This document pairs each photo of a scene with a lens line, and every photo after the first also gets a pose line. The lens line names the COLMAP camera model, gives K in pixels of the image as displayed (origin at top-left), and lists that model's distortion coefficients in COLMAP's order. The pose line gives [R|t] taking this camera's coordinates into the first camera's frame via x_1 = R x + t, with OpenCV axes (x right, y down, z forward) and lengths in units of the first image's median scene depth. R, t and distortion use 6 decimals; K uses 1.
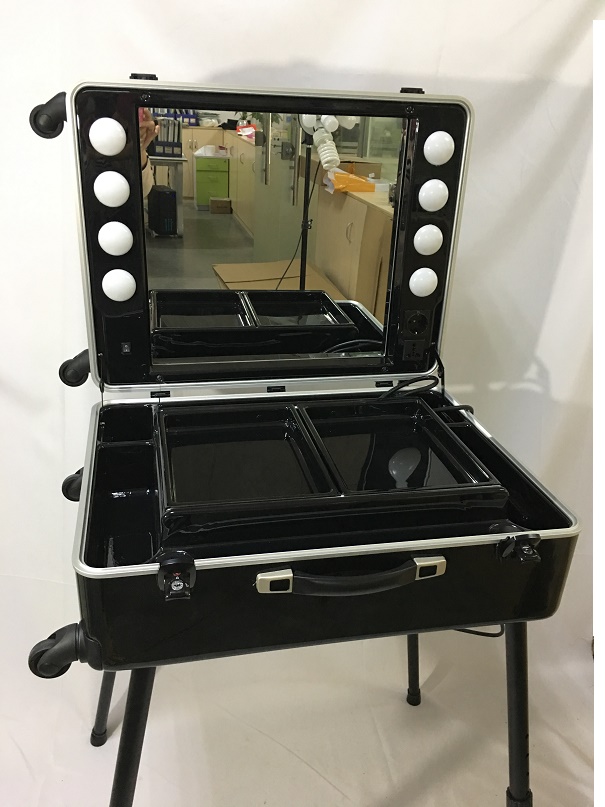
lens RADIAL K [[698.1, 0, 302.5], [0, 698.1, 403.5], [0, 0, 1]] dist [0.065968, 0.003500]
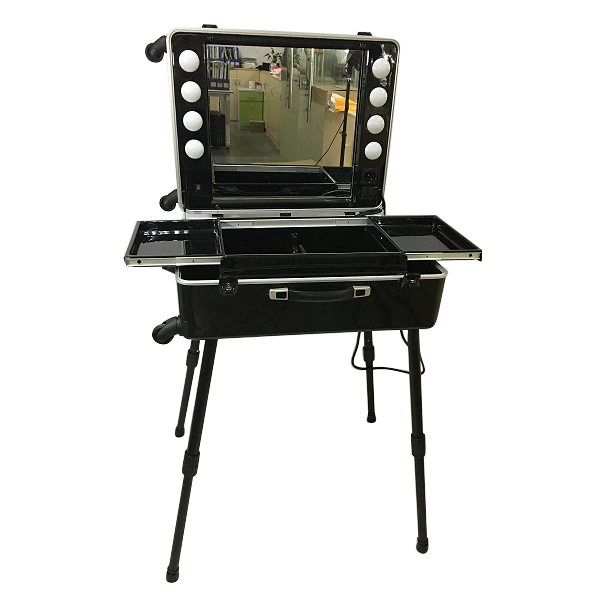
lens RADIAL K [[502.2, 0, 299.0], [0, 502.2, 286.0], [0, 0, 1]] dist [0.069556, -0.001136]
pose [[0.999465, 0.009265, -0.031372, 0.037861], [-0.008285, 0.999478, 0.031225, 0.122143], [0.031645, -0.030948, 0.999020, -0.241553]]
